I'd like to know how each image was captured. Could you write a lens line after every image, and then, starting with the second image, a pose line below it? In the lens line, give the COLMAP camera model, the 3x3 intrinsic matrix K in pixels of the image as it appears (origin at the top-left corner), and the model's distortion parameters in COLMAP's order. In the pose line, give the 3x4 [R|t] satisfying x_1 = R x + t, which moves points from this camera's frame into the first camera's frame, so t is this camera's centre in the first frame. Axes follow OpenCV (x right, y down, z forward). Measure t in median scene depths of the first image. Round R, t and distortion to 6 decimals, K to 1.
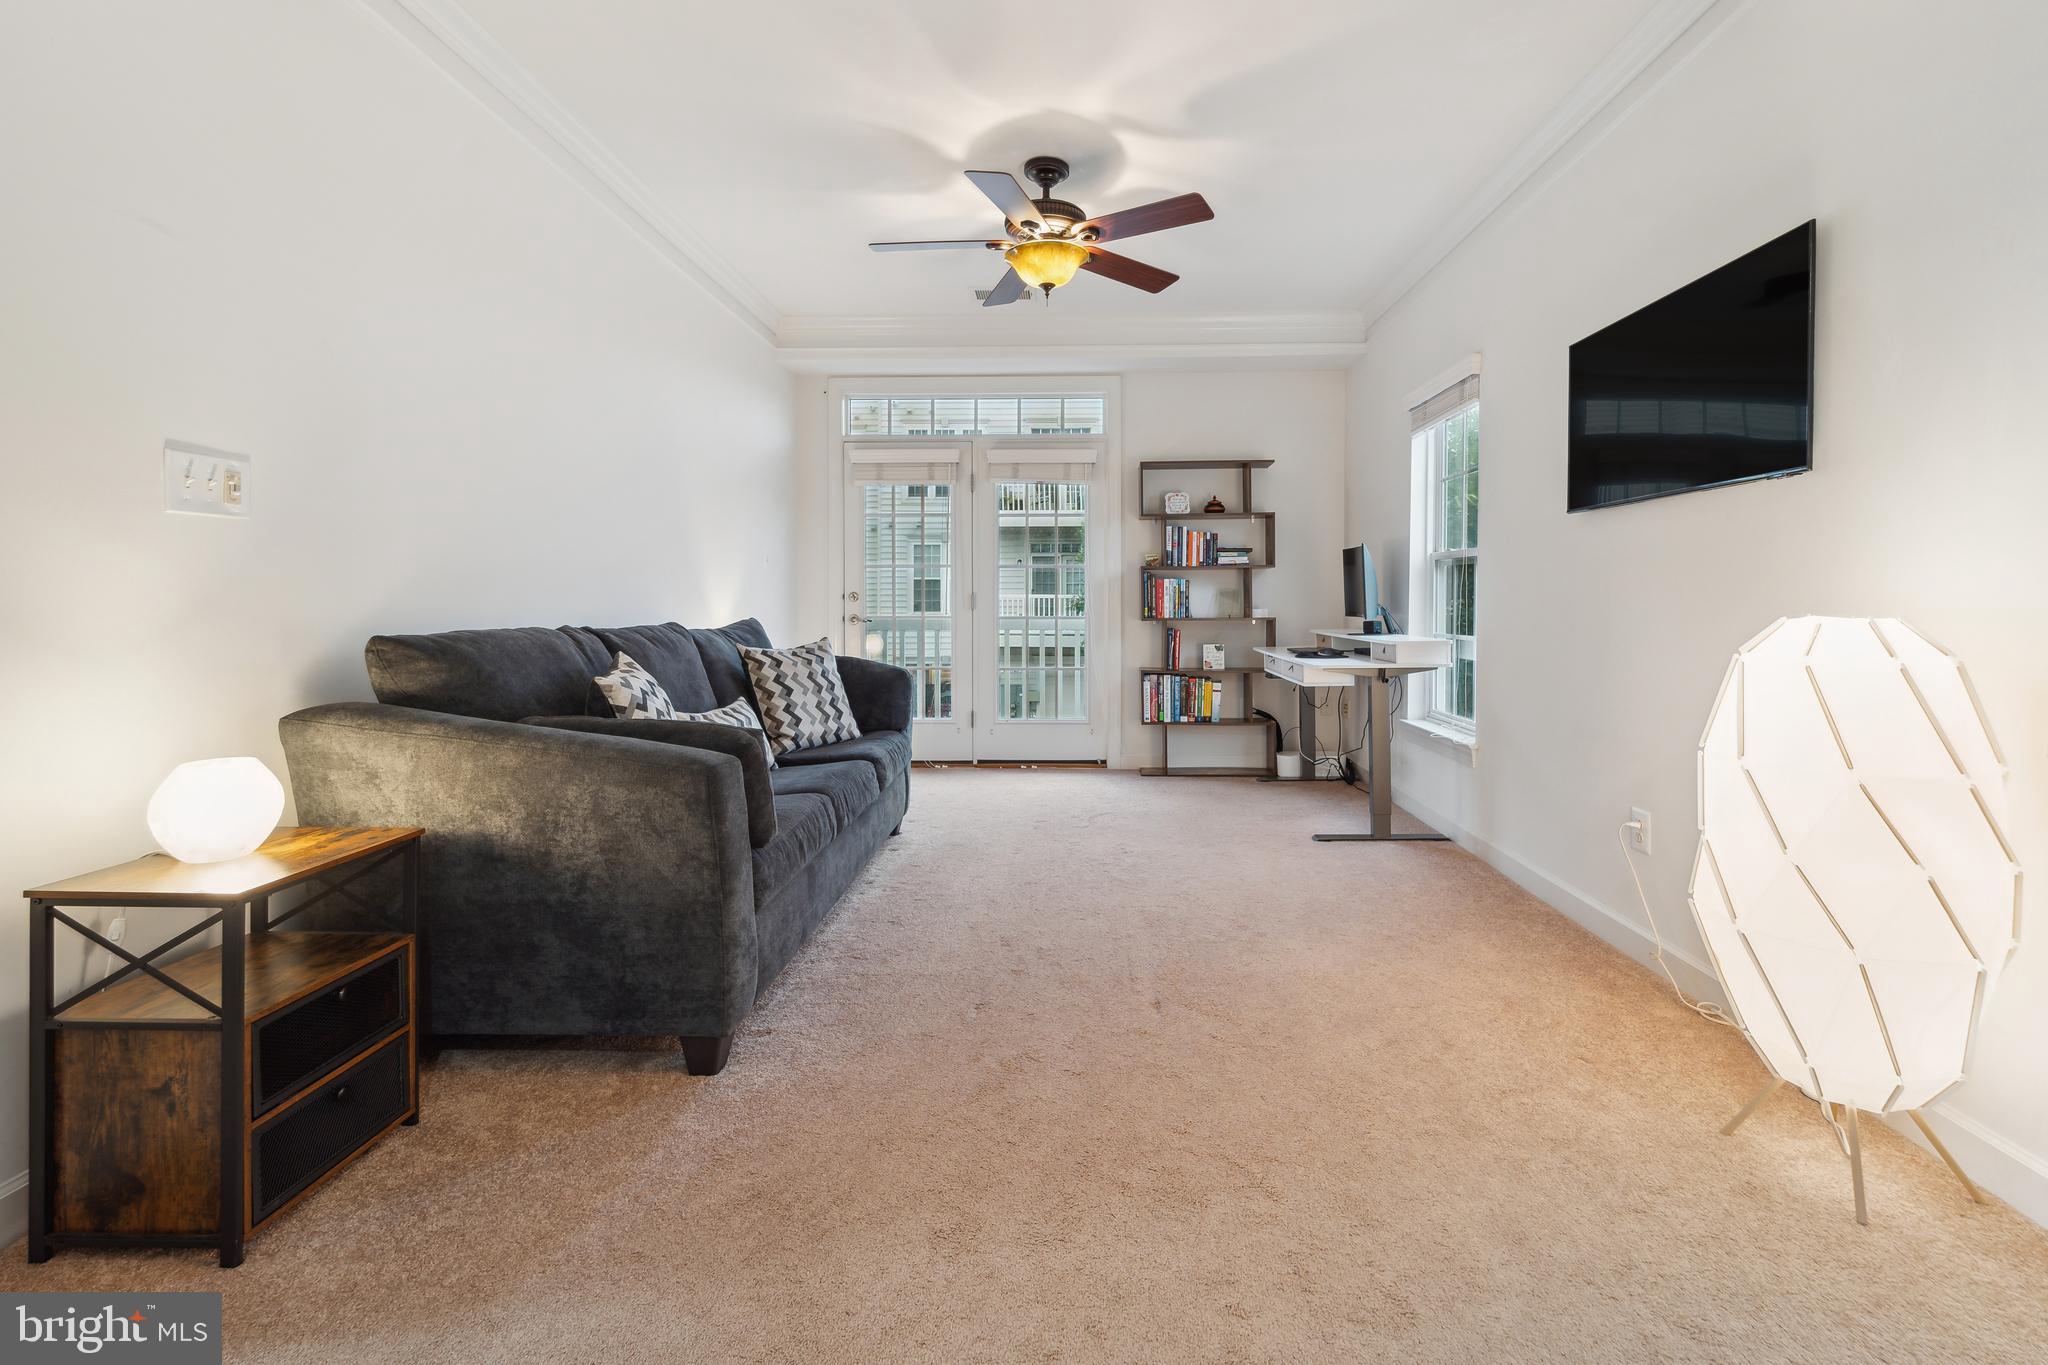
lens RADIAL K [[840.1, 0, 1067.7], [0, 840.1, 605.4], [0, 0, 1]] dist [-0.000017, 0.000275]
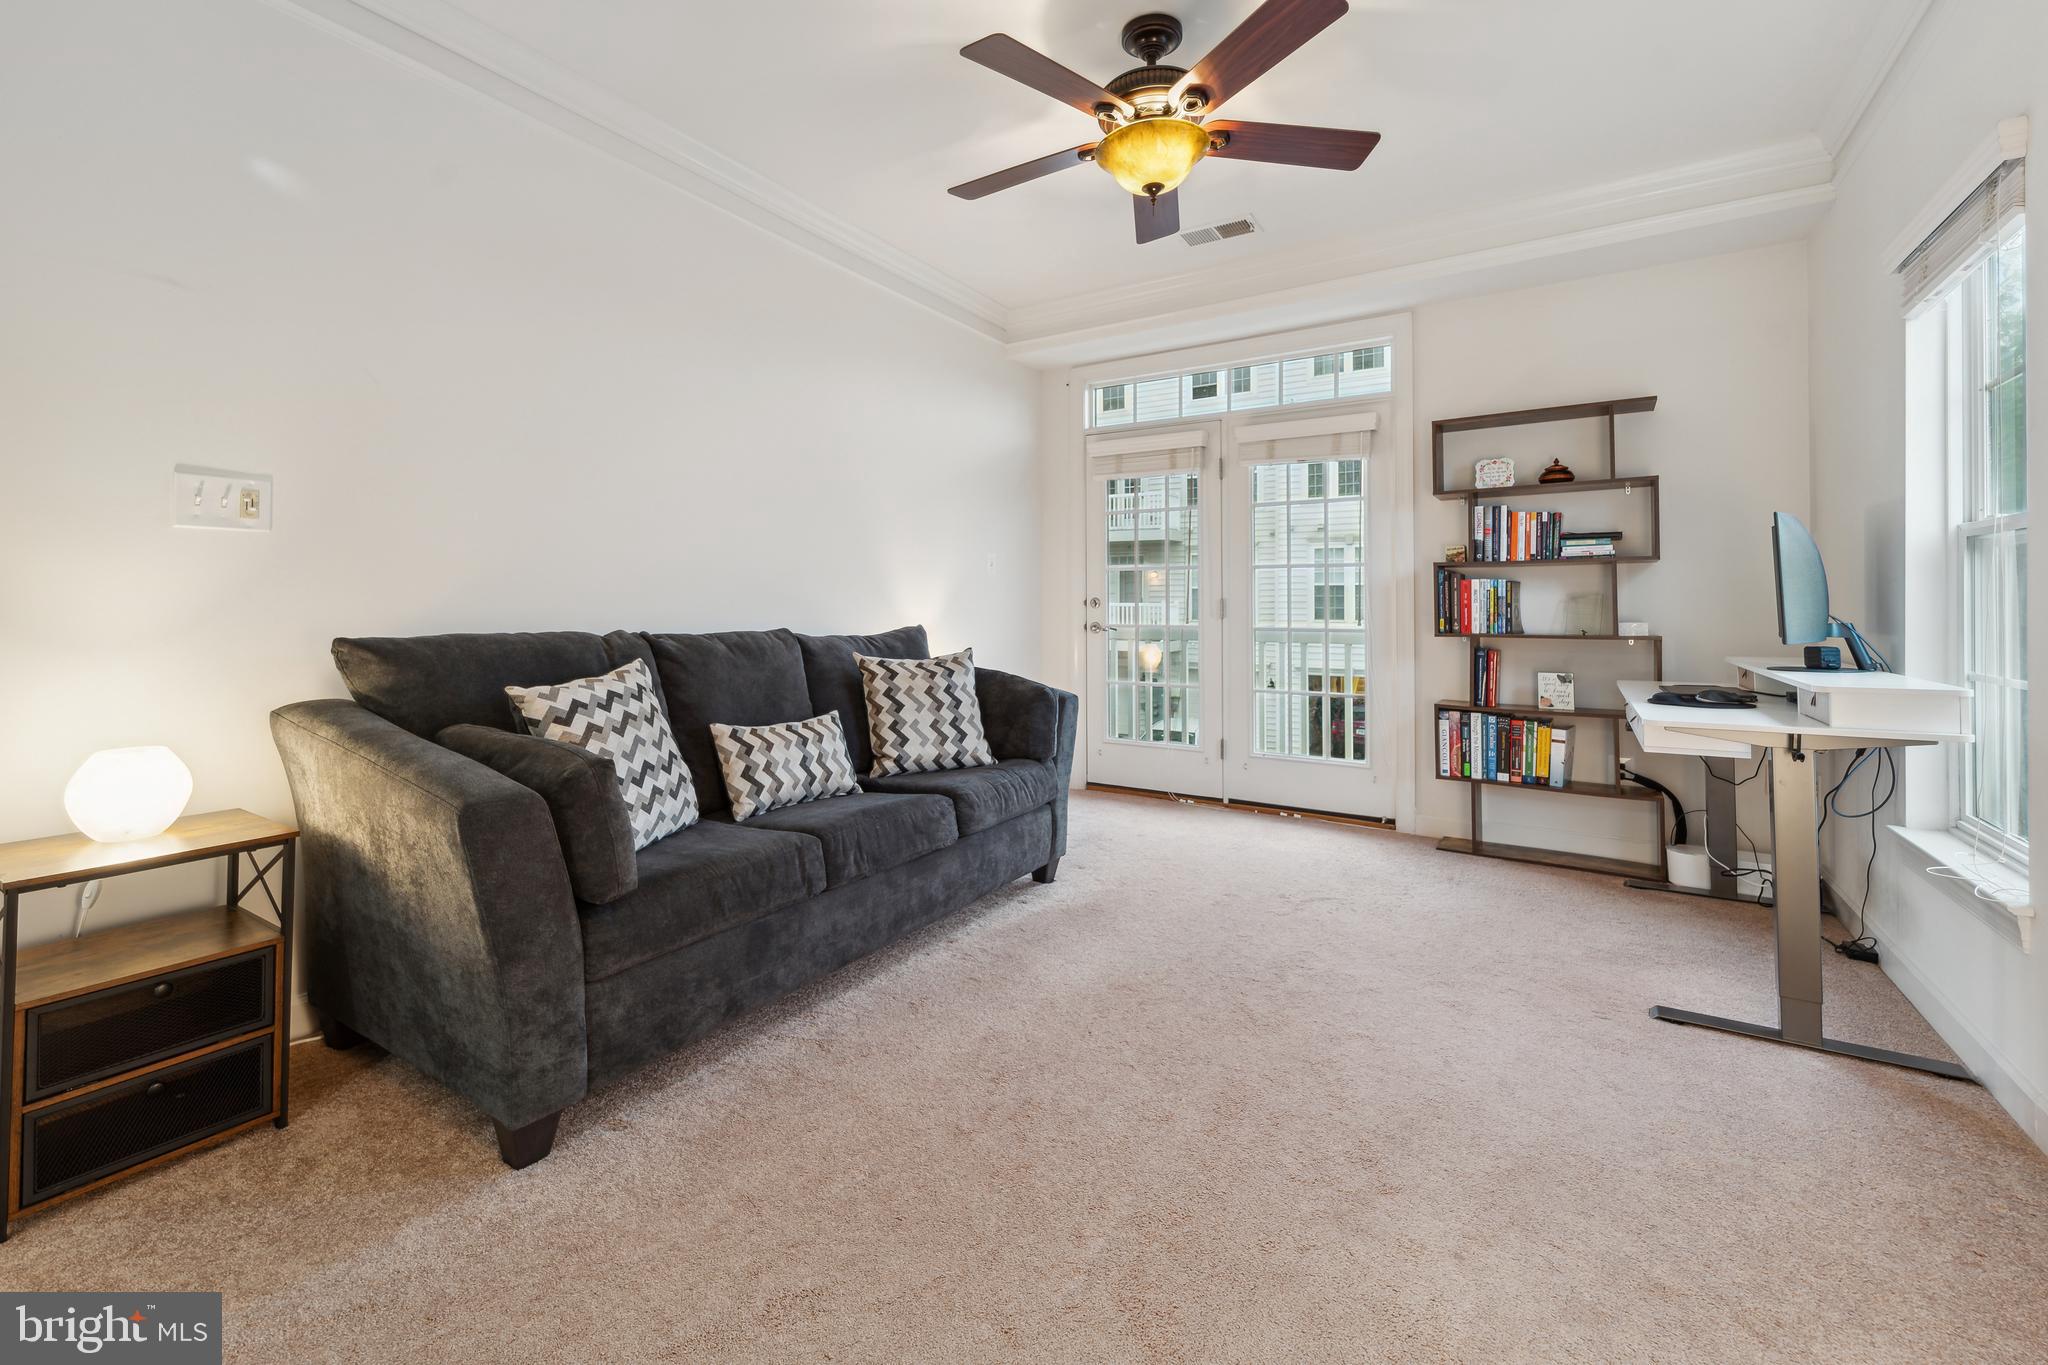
lens RADIAL K [[840.7, 0, 1025.2], [0, 840.7, 594.1], [0, 0, 1]] dist [0.001965, -0.000705]
pose [[0.857925, -0.002754, -0.513767, 0.169058], [-0.008181, 0.999786, -0.019020, -0.002066], [0.513710, 0.020521, 0.857719, 0.197342]]
